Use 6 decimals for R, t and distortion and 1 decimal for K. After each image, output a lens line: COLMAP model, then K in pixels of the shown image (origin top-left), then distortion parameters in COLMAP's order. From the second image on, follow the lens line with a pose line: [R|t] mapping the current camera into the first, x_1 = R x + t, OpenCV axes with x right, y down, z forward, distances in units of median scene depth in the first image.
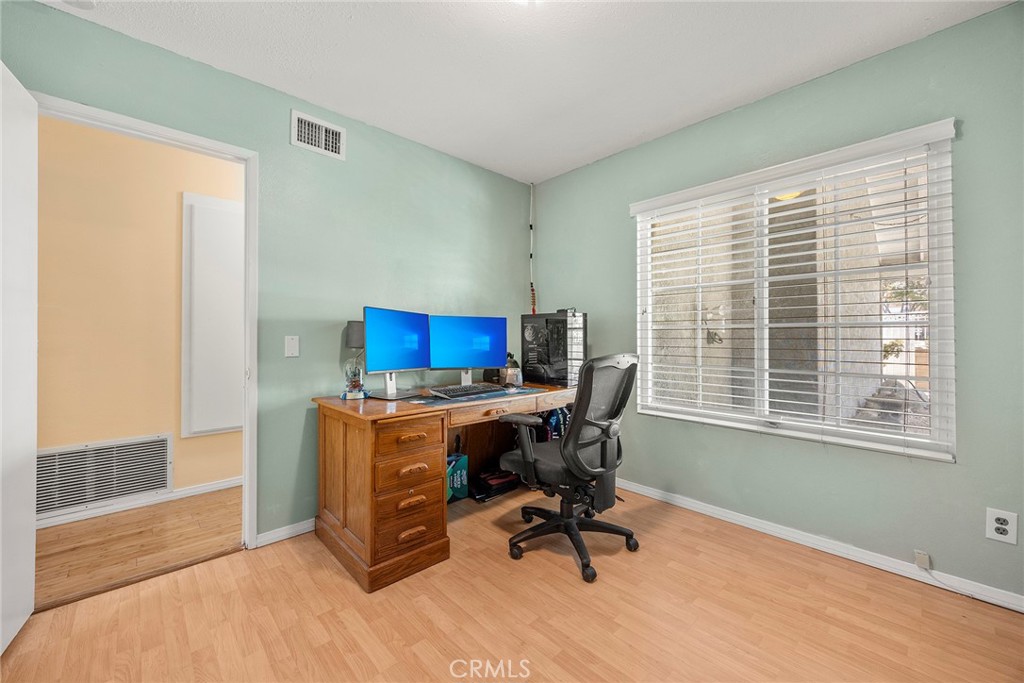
lens RADIAL K [[397.9, 0, 511.1], [0, 397.9, 339.1], [0, 0, 1]] dist [-0.000475, 0.000397]
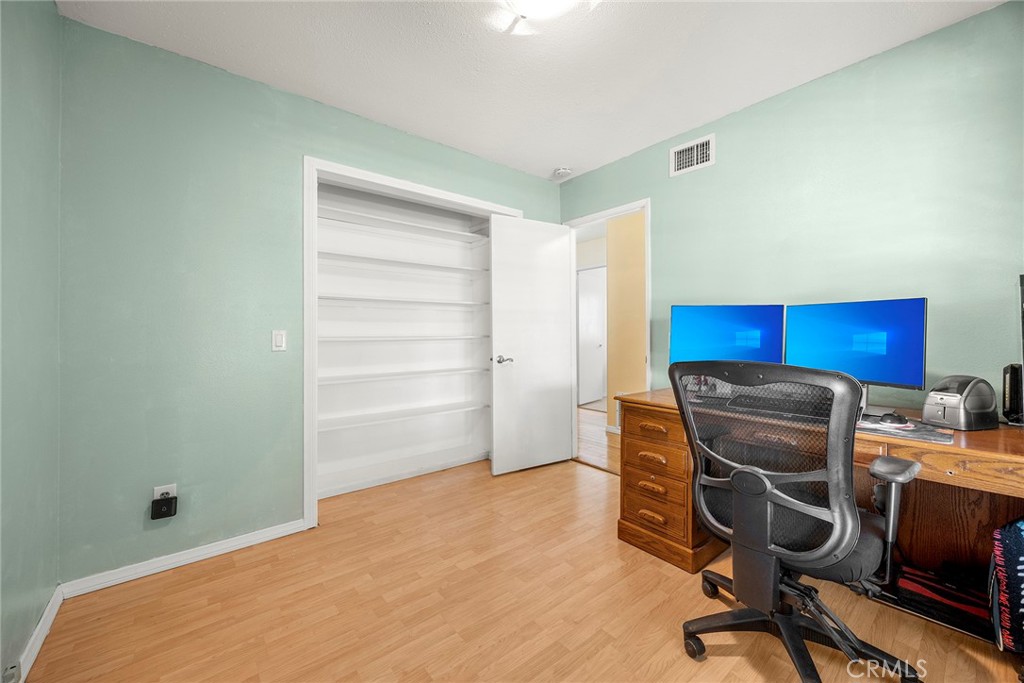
lens RADIAL K [[397.9, 0, 511.0], [0, 397.9, 337.7], [0, 0, 1]] dist [-0.000475, 0.000397]
pose [[-0.073888, 0.011867, -0.997196, 0.769379], [-0.005161, 0.999911, 0.012281, -0.003924], [0.997253, 0.006054, -0.073820, 0.637070]]
